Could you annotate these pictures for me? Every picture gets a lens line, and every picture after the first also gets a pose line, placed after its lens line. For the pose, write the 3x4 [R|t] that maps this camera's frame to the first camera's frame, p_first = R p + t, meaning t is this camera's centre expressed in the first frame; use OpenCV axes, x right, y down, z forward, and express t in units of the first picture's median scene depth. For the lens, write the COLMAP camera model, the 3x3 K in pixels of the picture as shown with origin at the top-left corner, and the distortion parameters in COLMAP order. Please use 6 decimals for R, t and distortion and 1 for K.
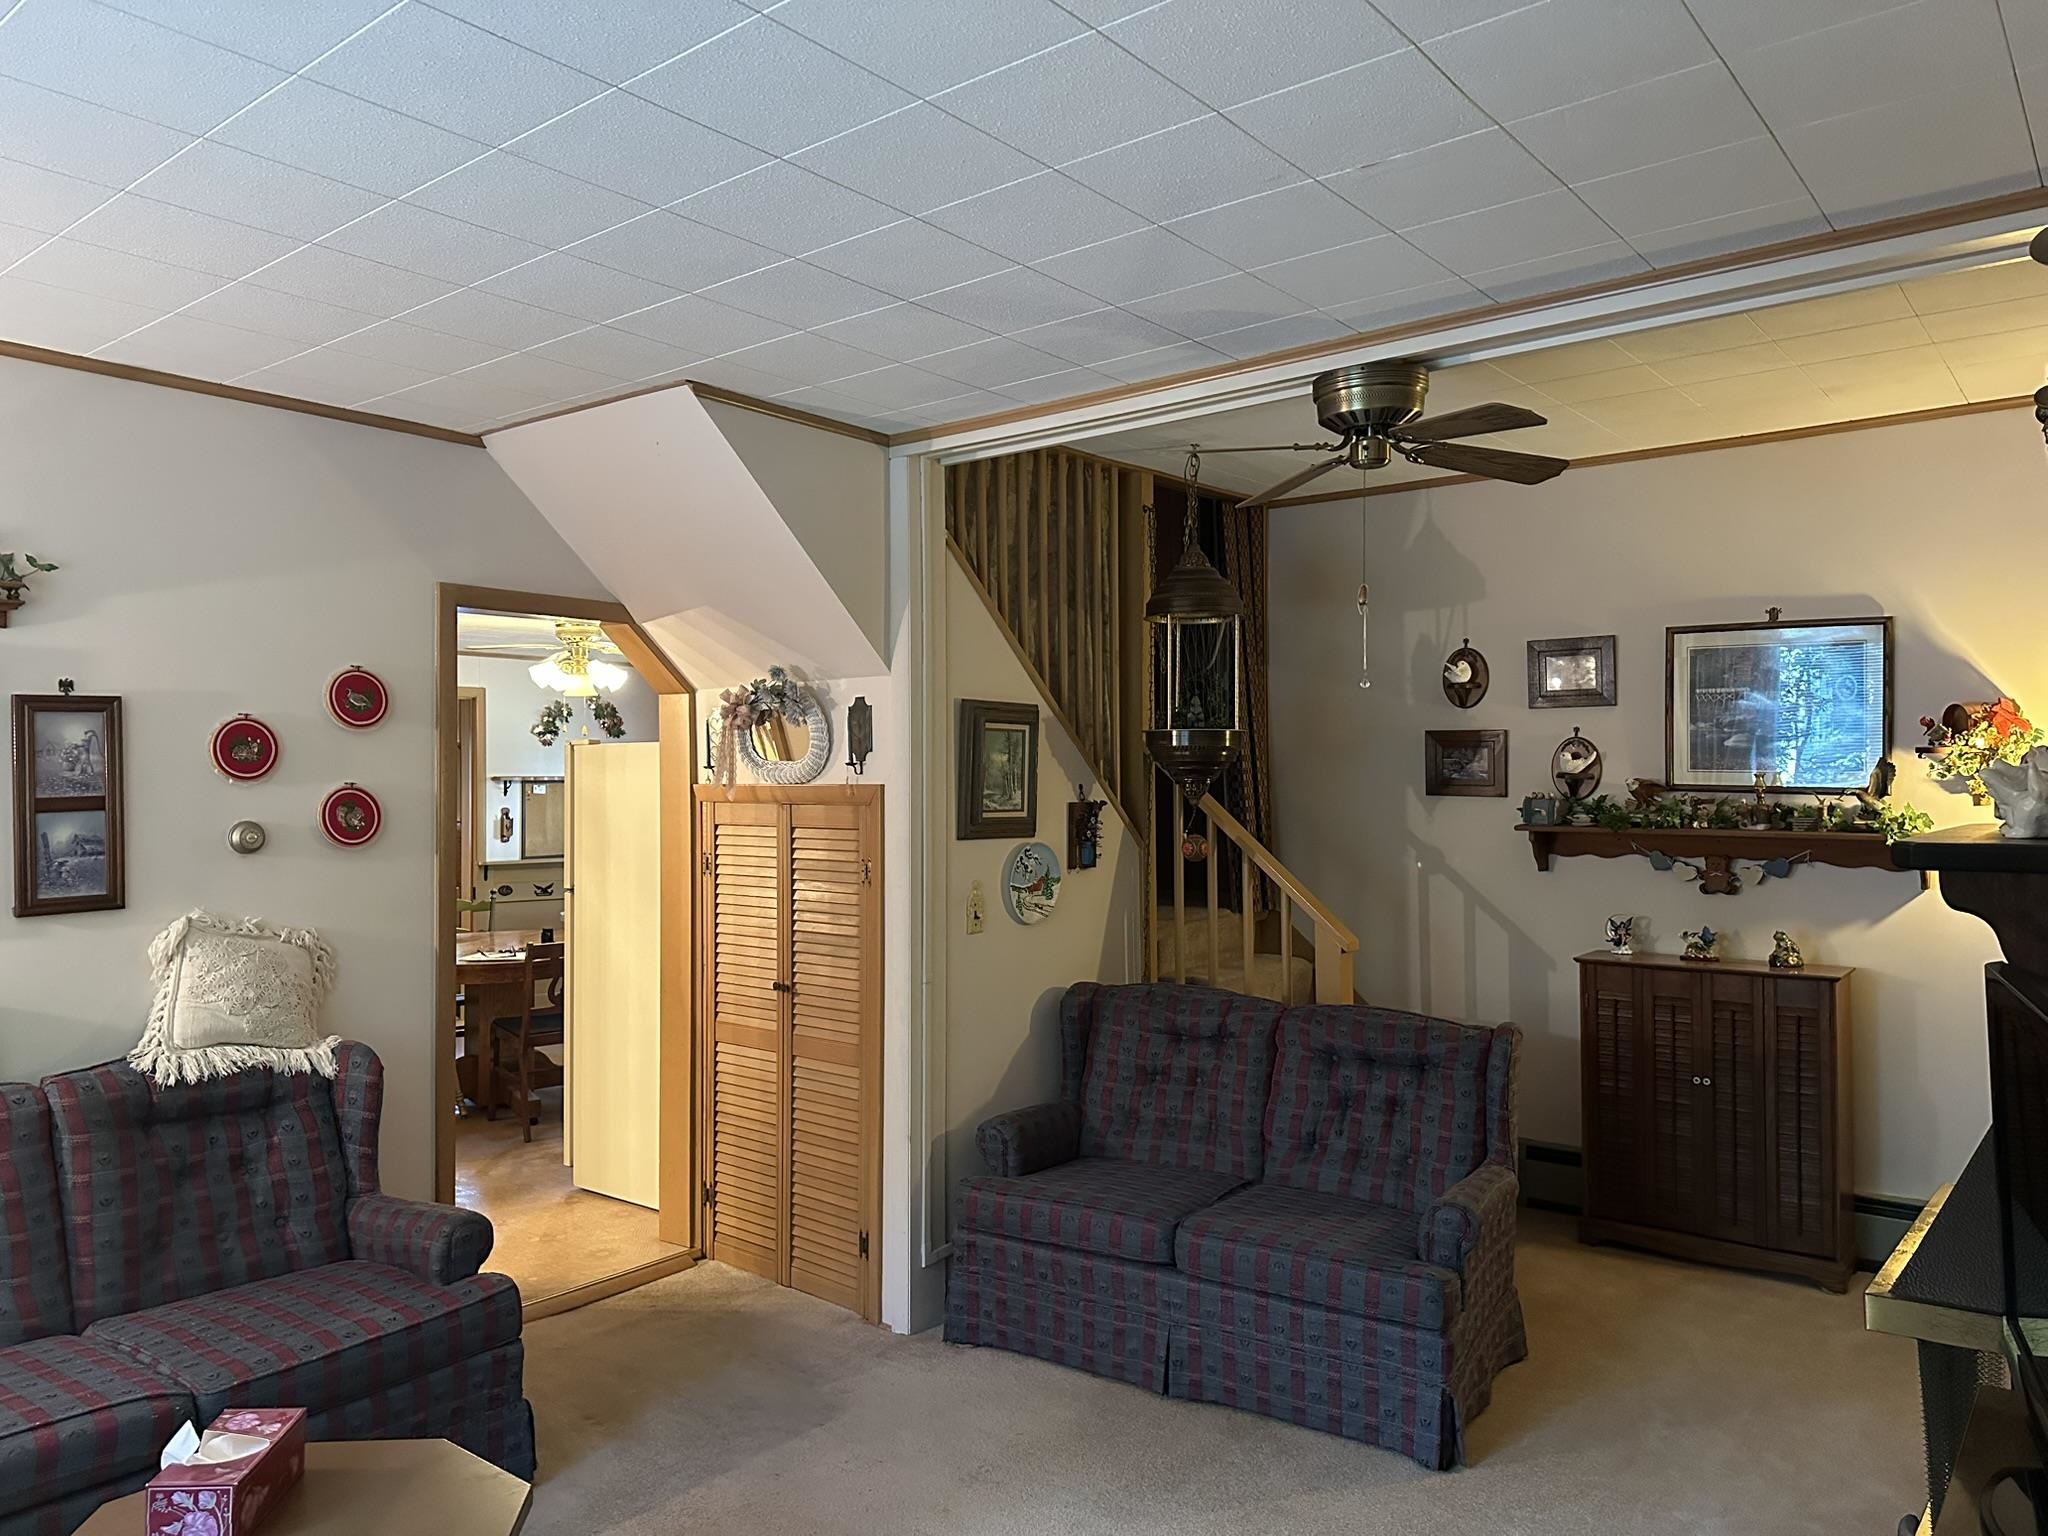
lens RADIAL K [[1429.4, 0, 1025.8], [0, 1429.4, 751.3], [0, 0, 1]] dist [0.085309, -0.102993]
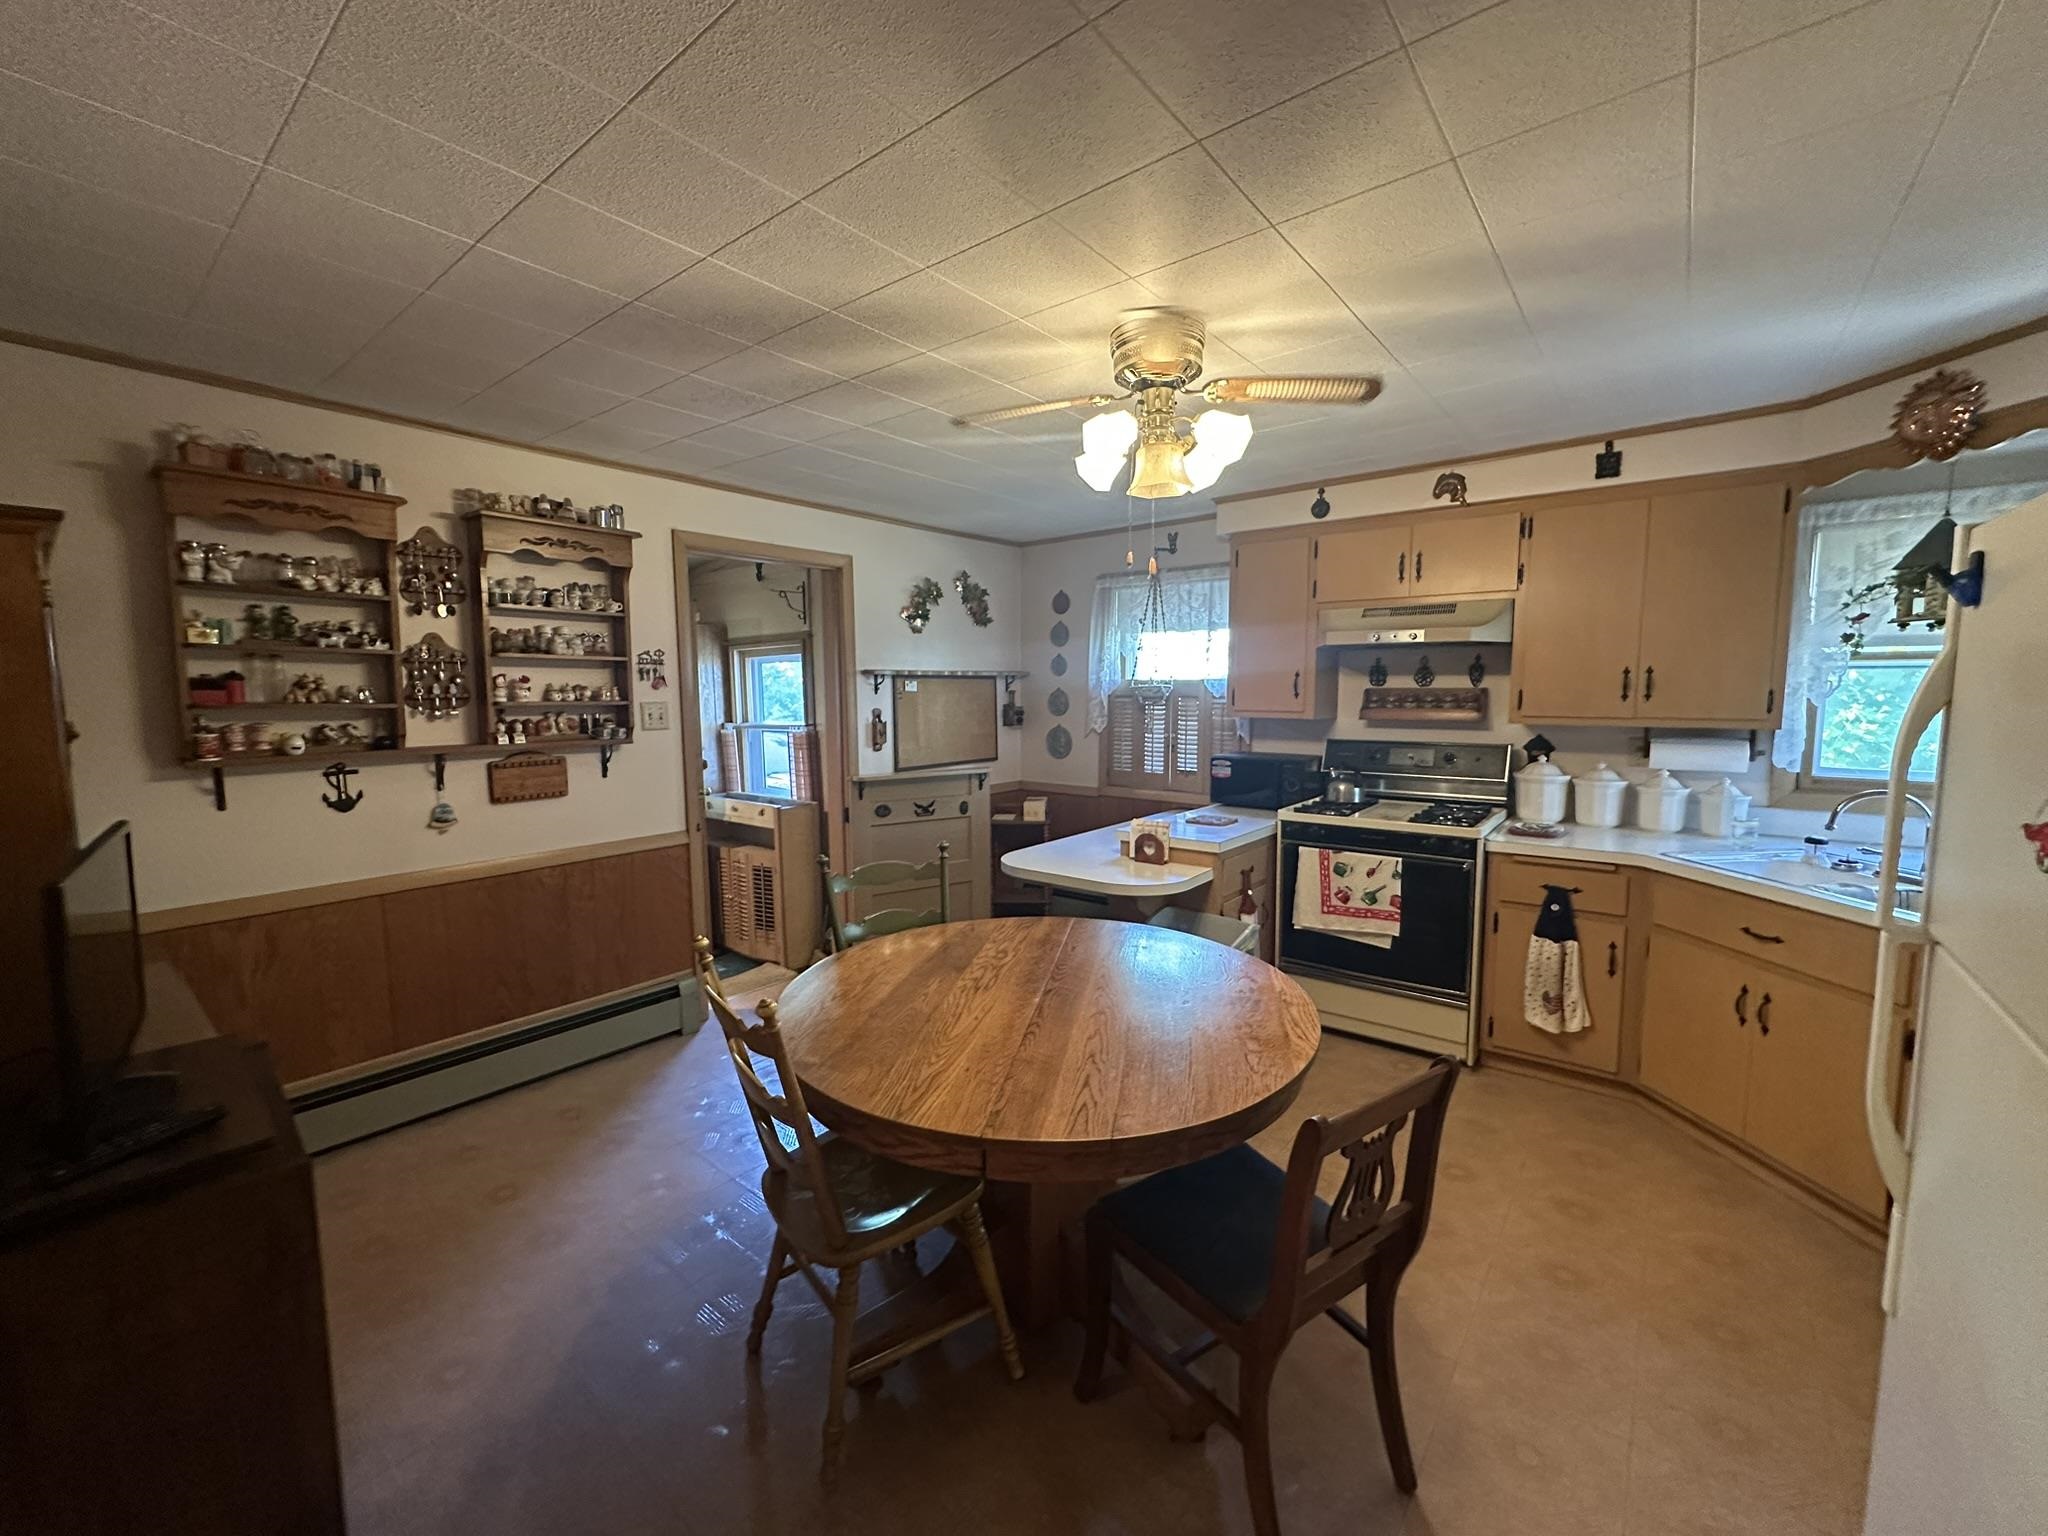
lens RADIAL K [[819.1, 0, 1022.3], [0, 819.1, 768.0], [0, 0, 1]] dist [-0.001480, -0.001104]
pose [[0.999983, -0.000470, 0.005777, -0.496383], [-0.000209, 0.993149, 0.116852, 0.032466], [-0.005792, -0.116851, 0.993133, 0.949390]]
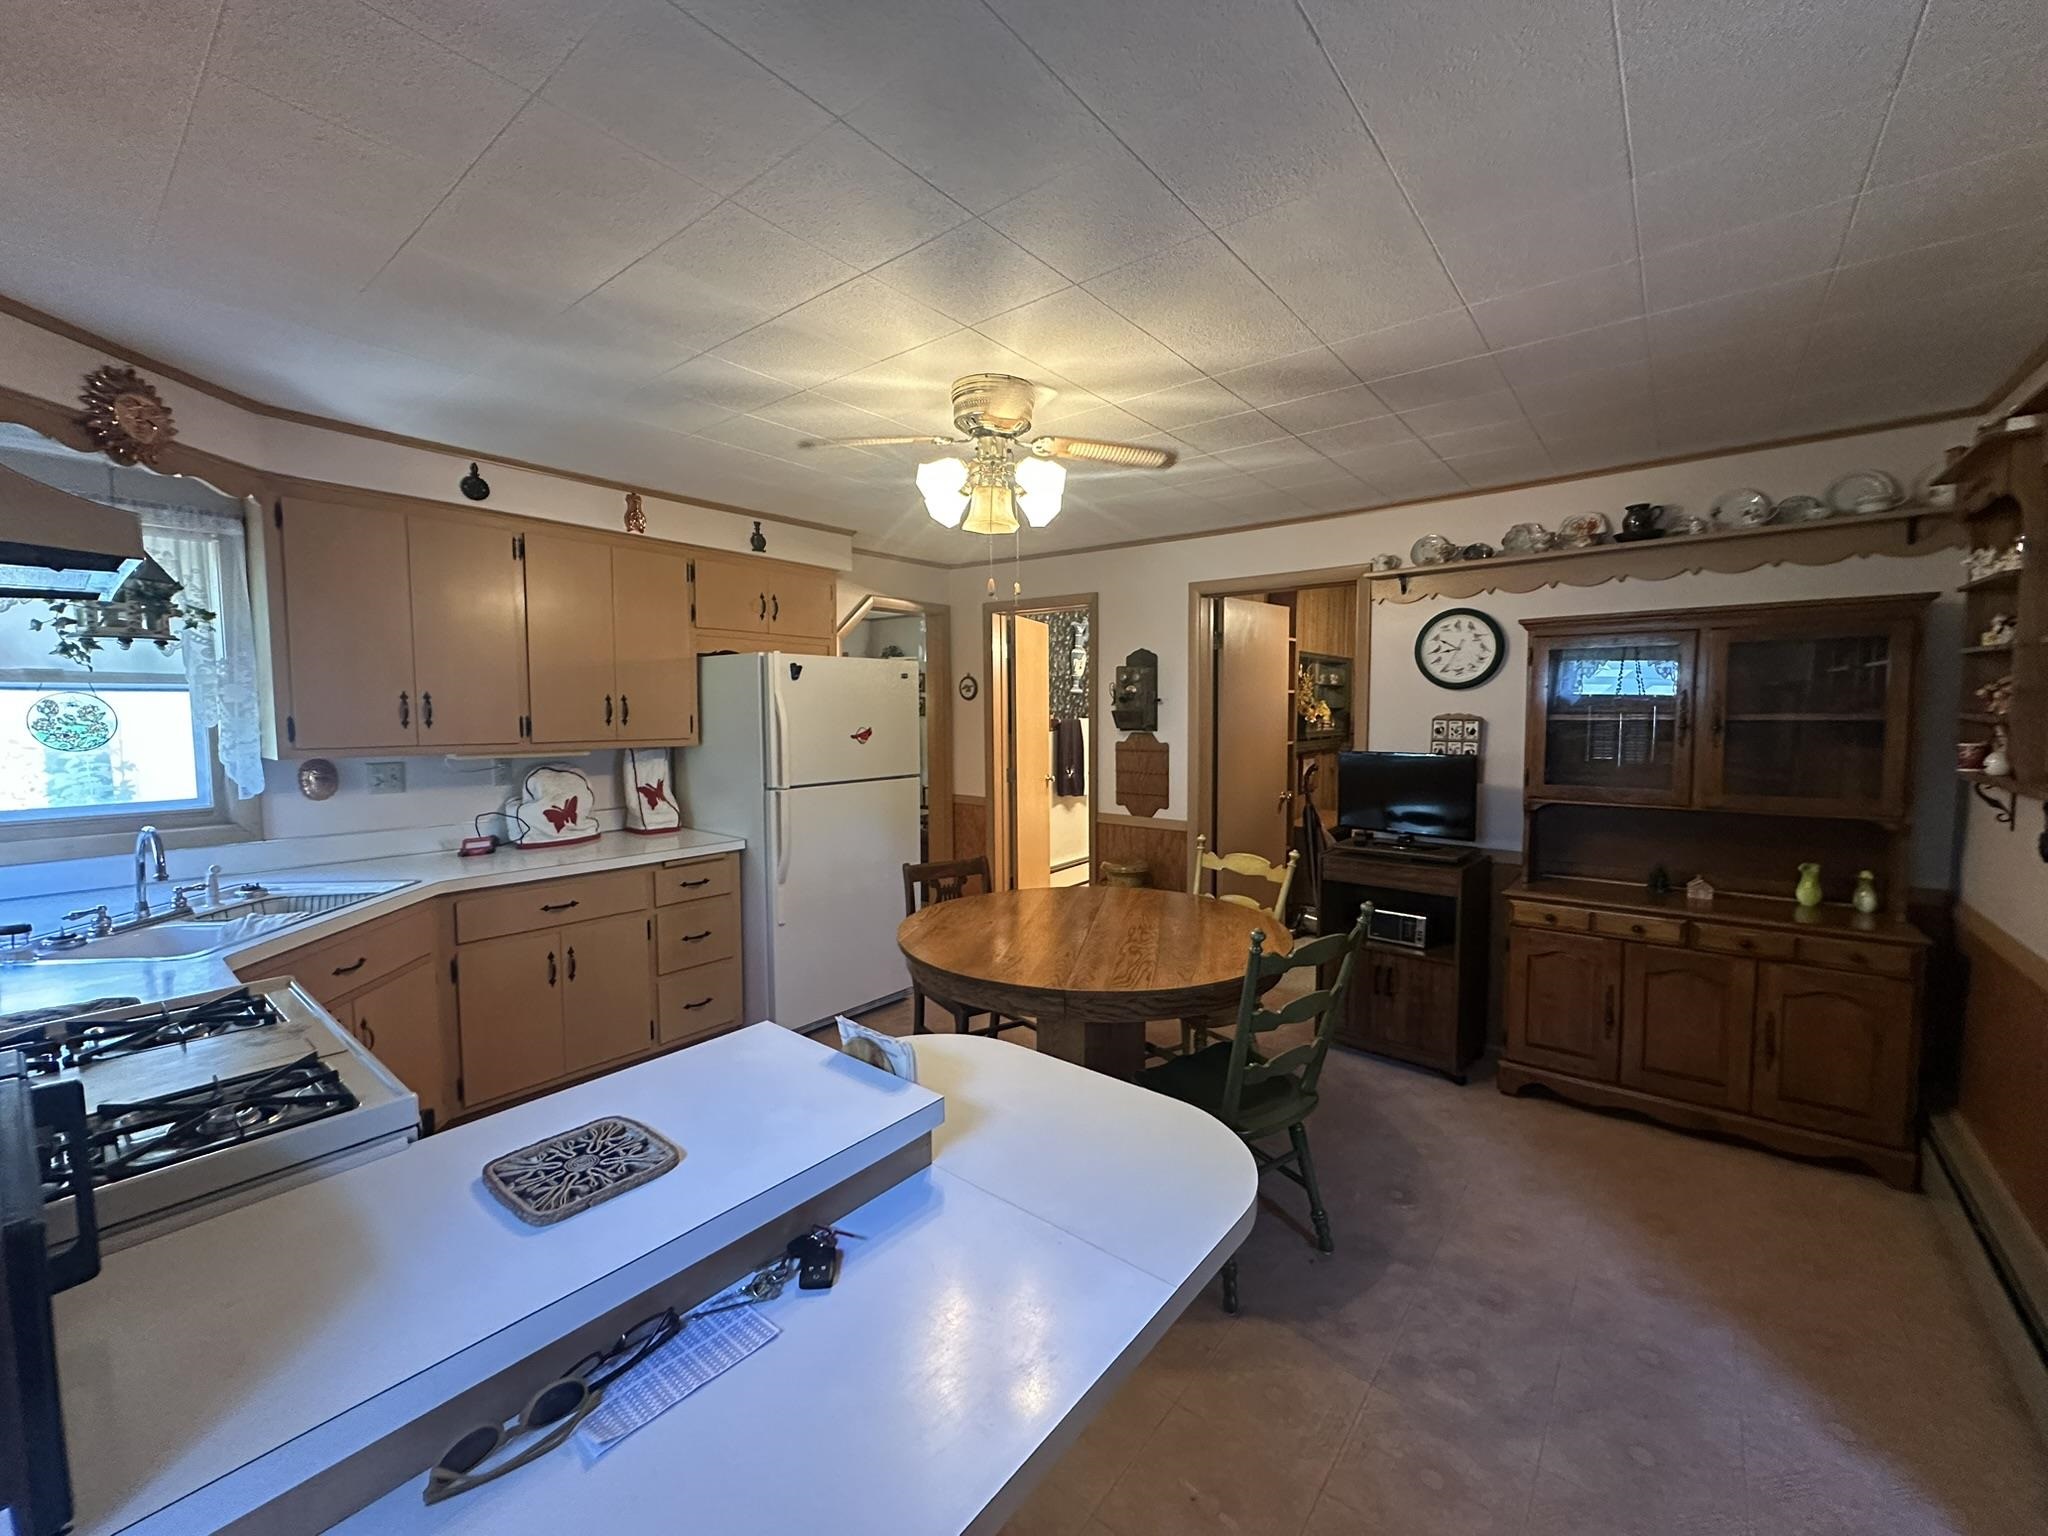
lens RADIAL K [[819.1, 0, 1029.2], [0, 819.1, 767.3], [0, 0, 1]] dist [-0.001480, -0.001104]
pose [[-0.999896, 0.008313, -0.011756, -0.443214], [0.007598, 0.998193, 0.059609, 0.047790], [0.012231, 0.059514, -0.998153, 1.783621]]
